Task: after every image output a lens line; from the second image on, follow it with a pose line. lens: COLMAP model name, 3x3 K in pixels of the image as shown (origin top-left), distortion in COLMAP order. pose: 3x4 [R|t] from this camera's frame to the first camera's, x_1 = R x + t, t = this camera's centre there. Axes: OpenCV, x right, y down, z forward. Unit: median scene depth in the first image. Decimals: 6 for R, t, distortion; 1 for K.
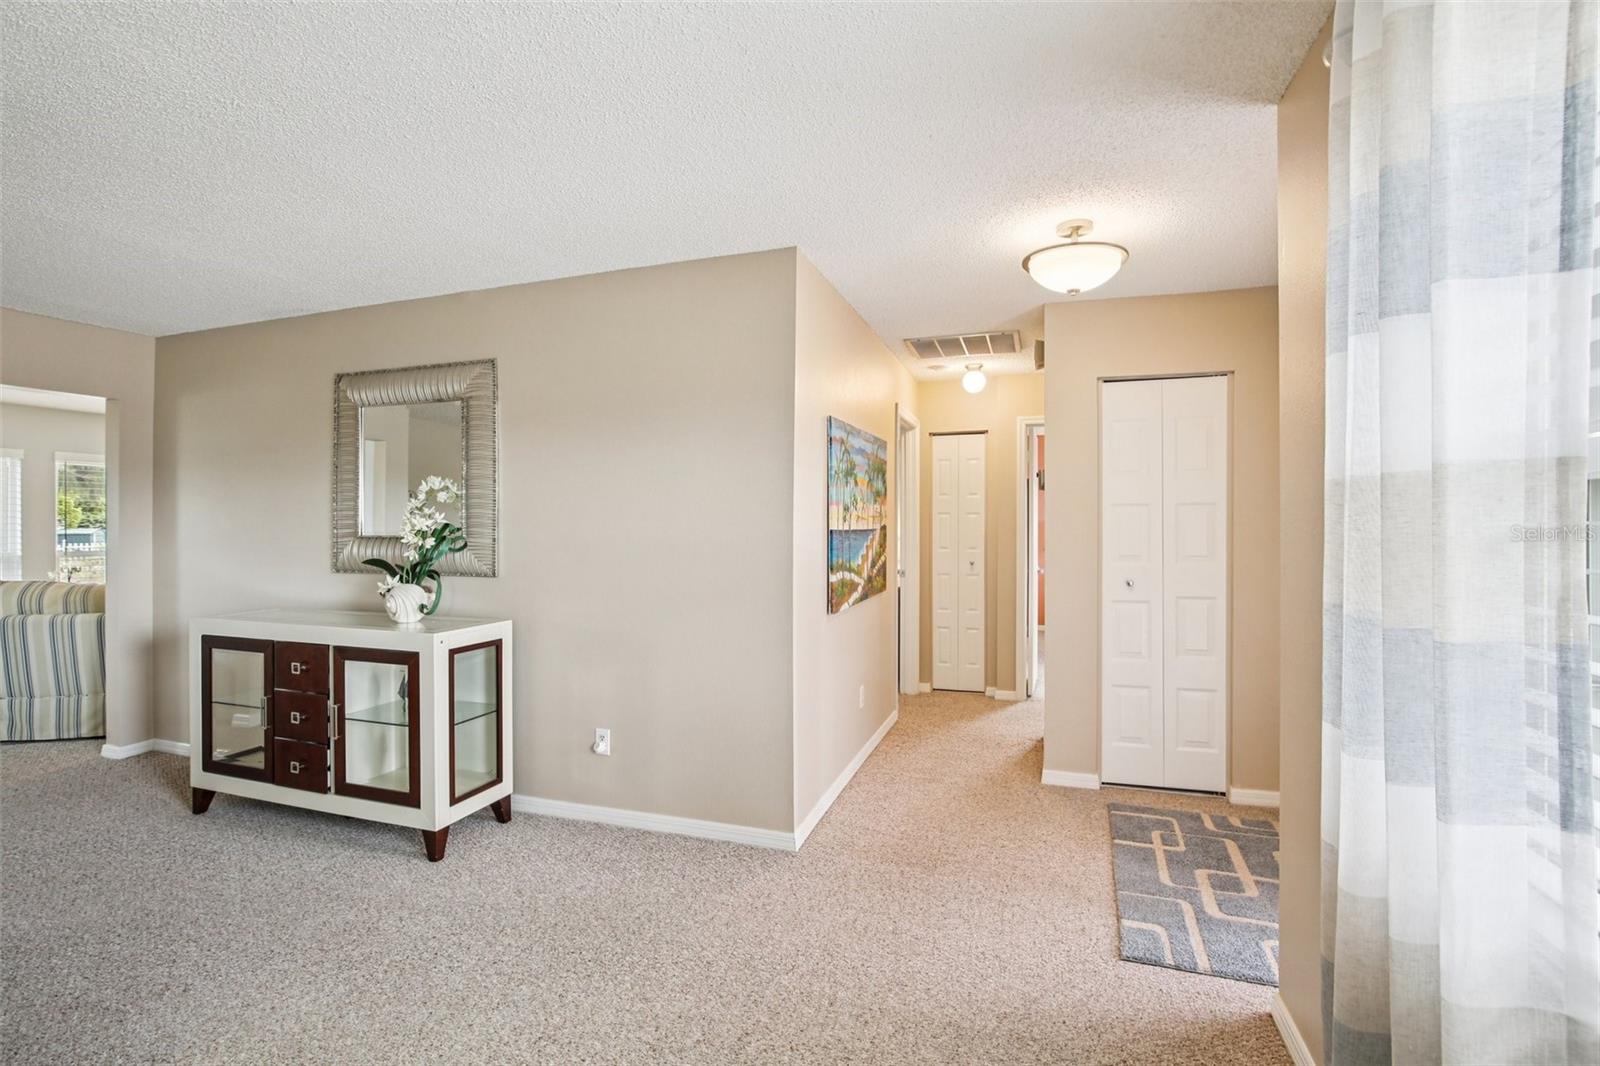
lens RADIAL K [[753.3, 0, 792.9], [0, 753.3, 521.7], [0, 0, 1]] dist [-0.002859, -0.000041]
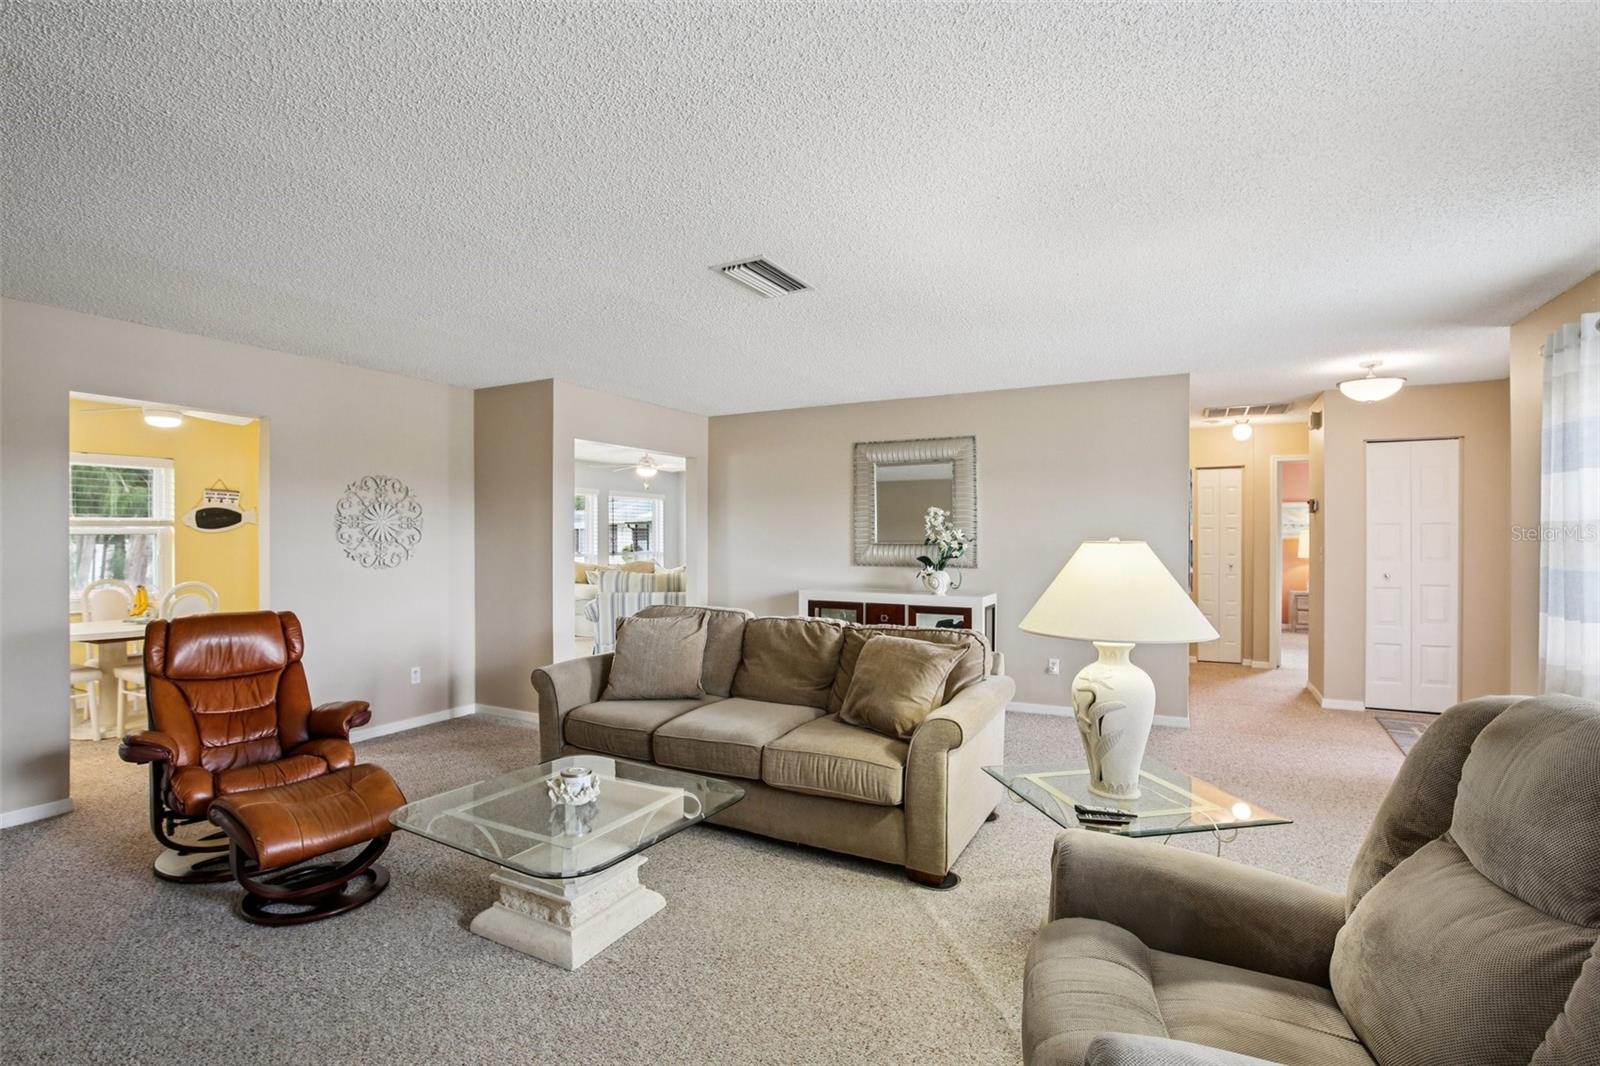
lens RADIAL K [[775.3, 0, 800.0], [0, 775.3, 533.0], [0, 0, 1]] dist [-0.014084, 0.000199]
pose [[0.991455, 0.001121, -0.130441, -0.517685], [-0.001038, 0.999999, 0.000708, -0.004194], [0.130442, -0.000567, 0.991456, -0.681415]]
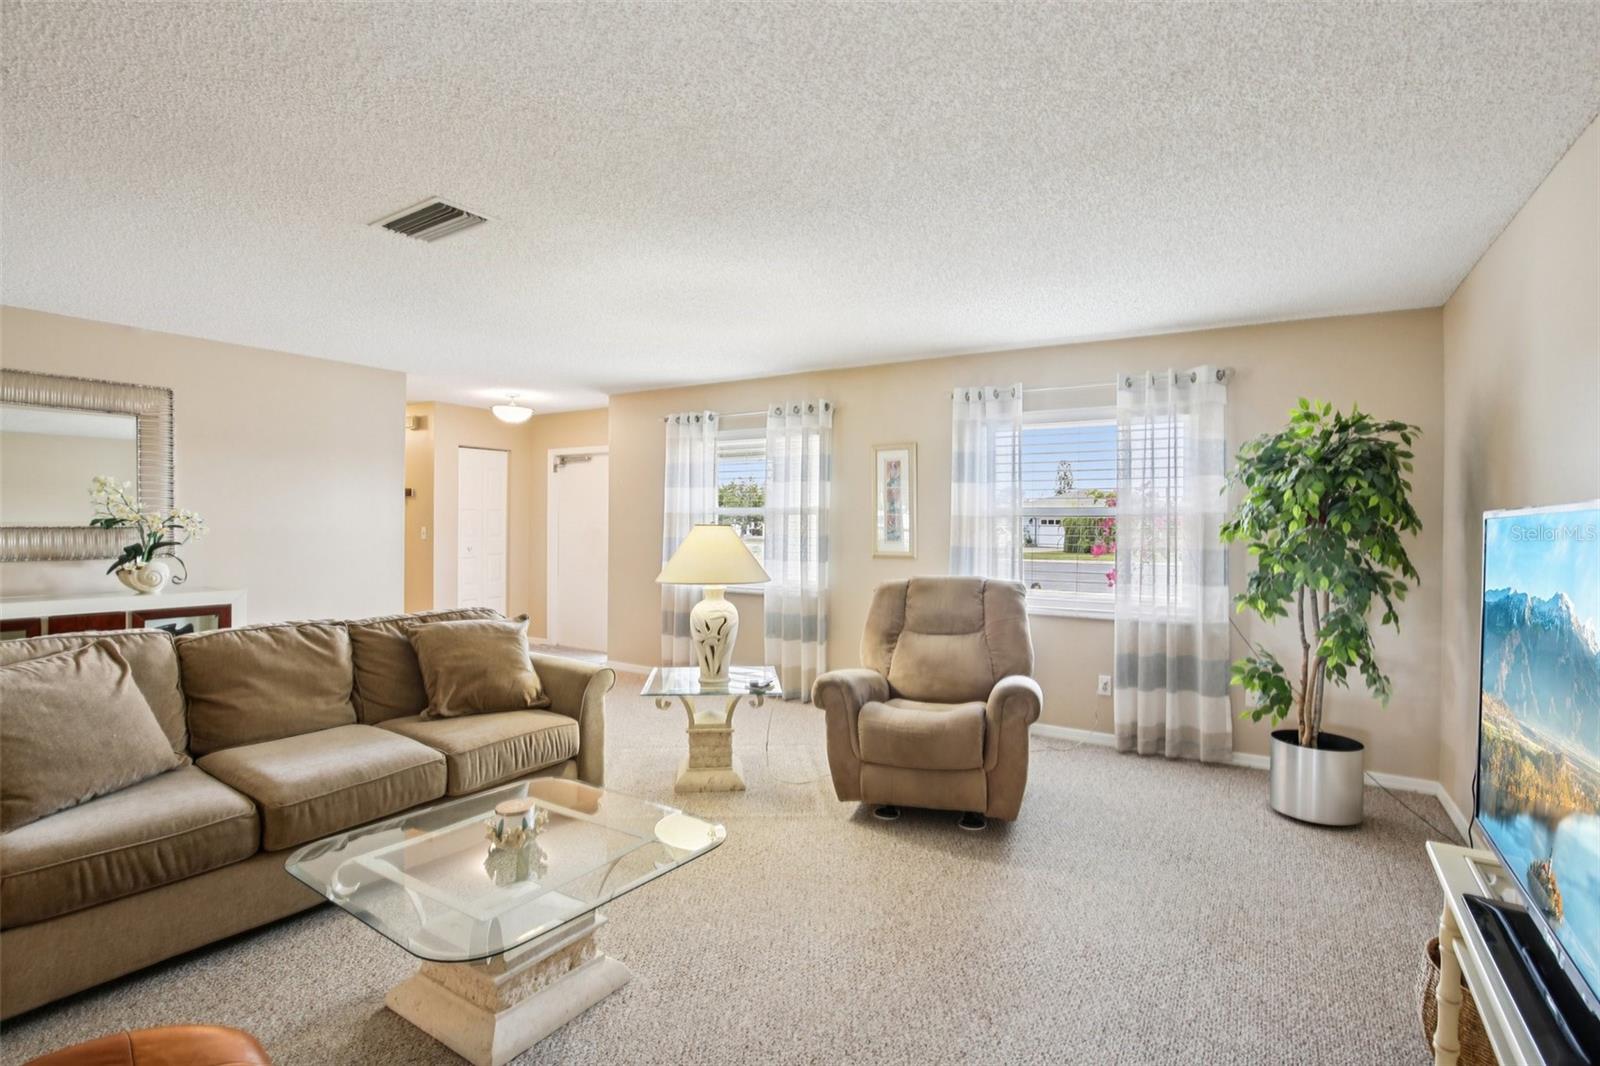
lens RADIAL K [[760.4, 0, 800.0], [0, 760.4, 533.0], [0, 0, 1]] dist [-0.002509, 0.005610]
pose [[0.237152, -0.013147, 0.971384, -1.329320], [-0.013255, 0.999772, 0.016767, -0.005166], [-0.971382, -0.016852, 0.236923, -0.345968]]
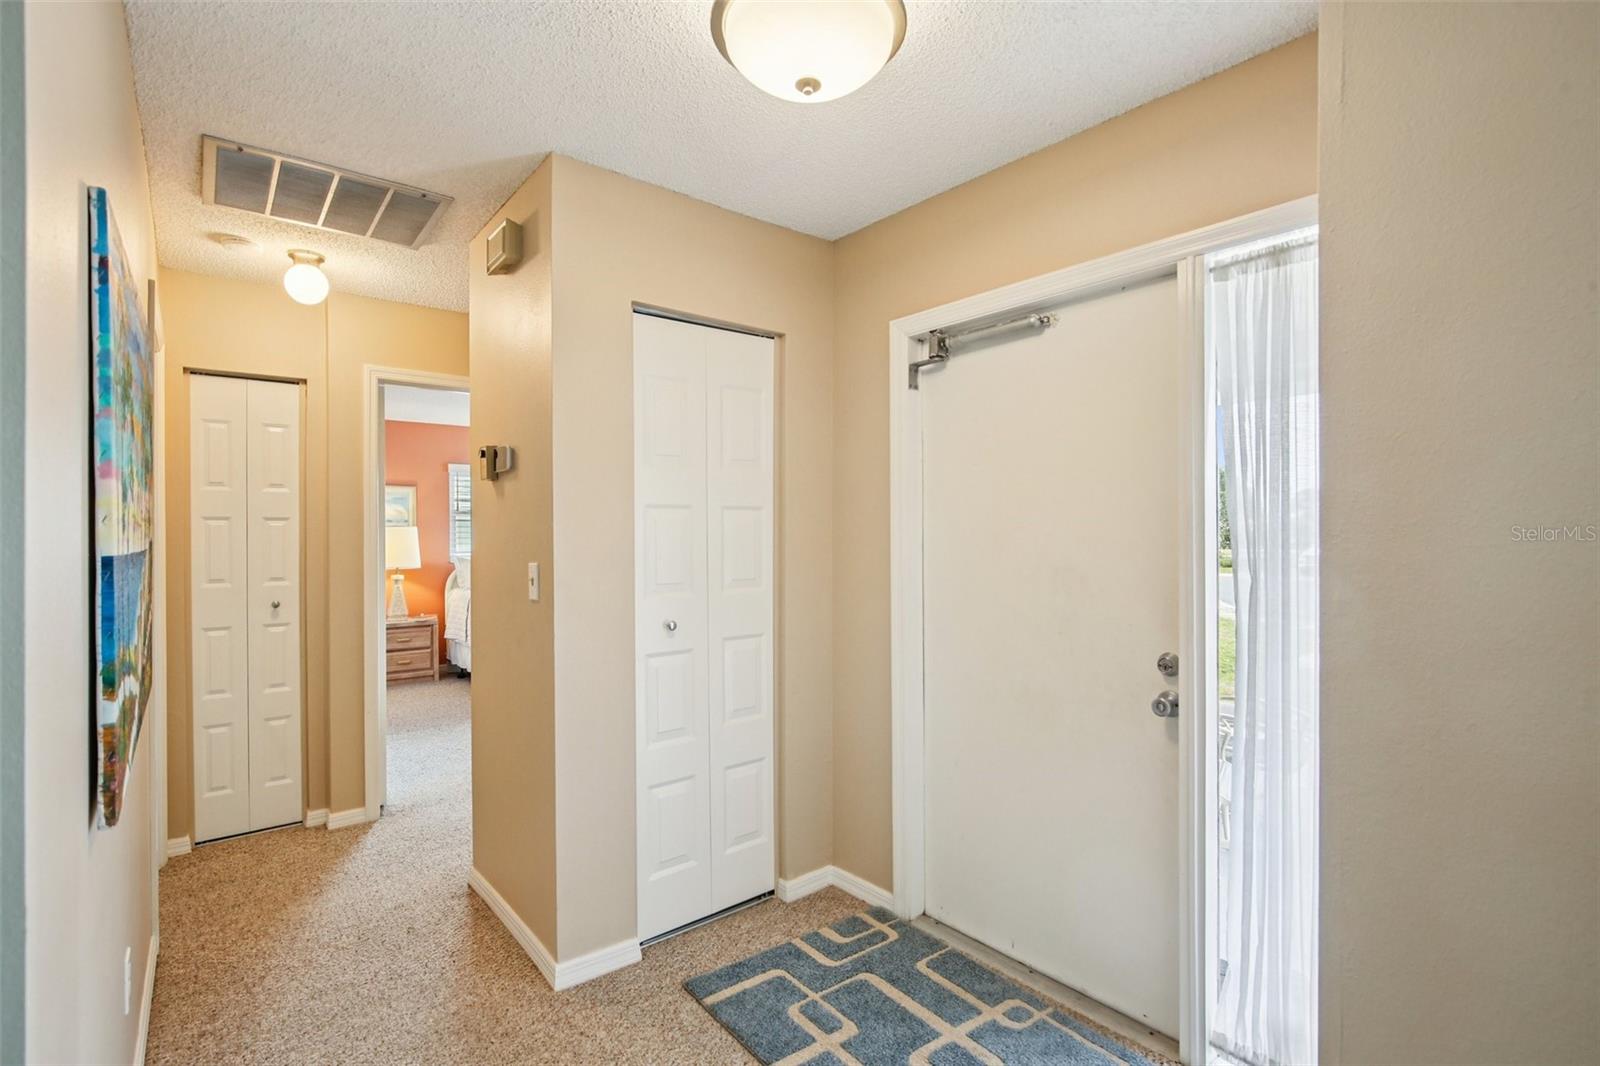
lens RADIAL K [[746.4, 0, 778.4], [0, 746.4, 537.8], [0, 0, 1]] dist [-0.022402, 0.000150]
pose [[0.537557, -0.004149, 0.843217, -0.050512], [0.001449, 0.999991, 0.003997, 0.002098], [-0.843226, -0.000927, 0.537558, 0.570892]]
